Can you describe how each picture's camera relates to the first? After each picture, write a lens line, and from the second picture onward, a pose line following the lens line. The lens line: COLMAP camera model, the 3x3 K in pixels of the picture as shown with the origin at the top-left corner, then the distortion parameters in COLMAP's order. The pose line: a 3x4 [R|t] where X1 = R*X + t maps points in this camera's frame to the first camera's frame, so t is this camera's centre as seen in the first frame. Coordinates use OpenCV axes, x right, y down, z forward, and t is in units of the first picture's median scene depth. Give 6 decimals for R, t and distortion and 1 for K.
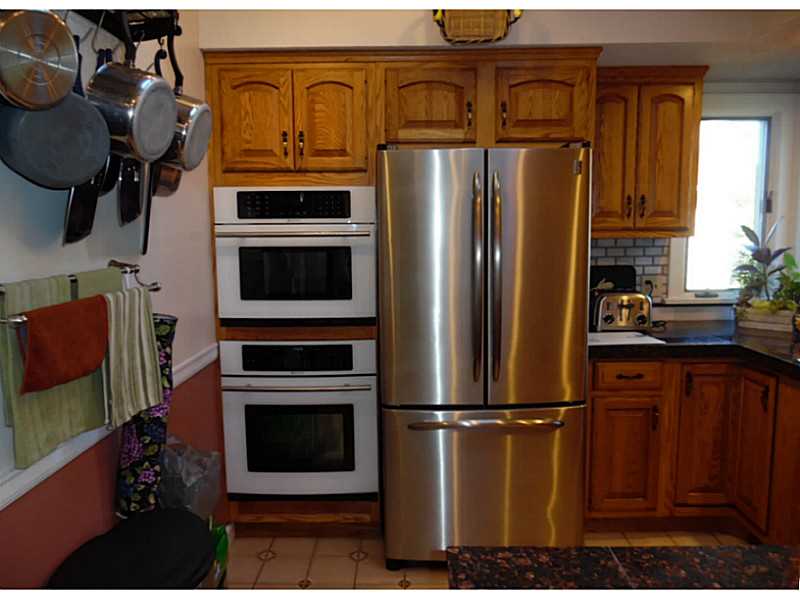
lens RADIAL K [[570.4, 0, 398.3], [0, 570.4, 295.5], [0, 0, 1]] dist [-0.019098, -0.000667]
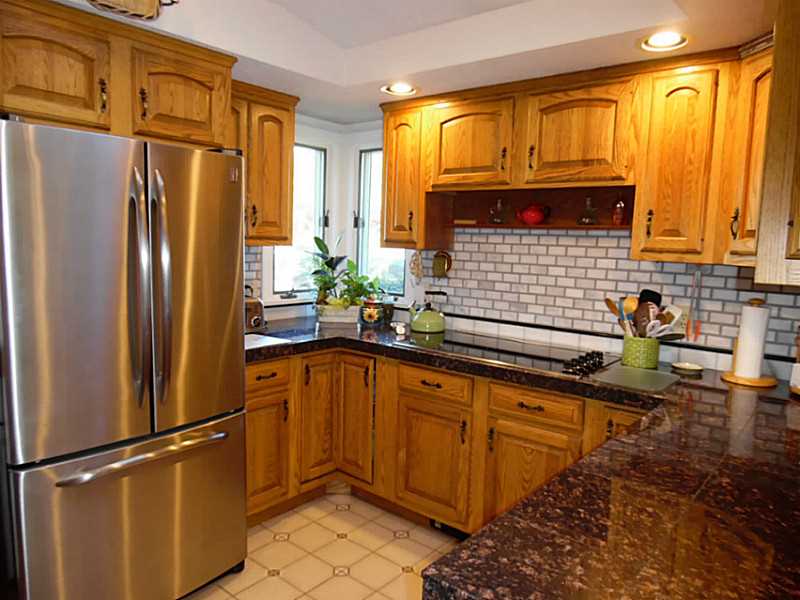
lens RADIAL K [[560.6, 0, 373.8], [0, 560.6, 297.1], [0, 0, 1]] dist [-0.002750, 0.009176]
pose [[0.645403, -0.047186, 0.762383, -0.256073], [0.046770, 0.998659, 0.022216, -0.019559], [-0.762409, 0.021318, 0.646744, 0.162791]]
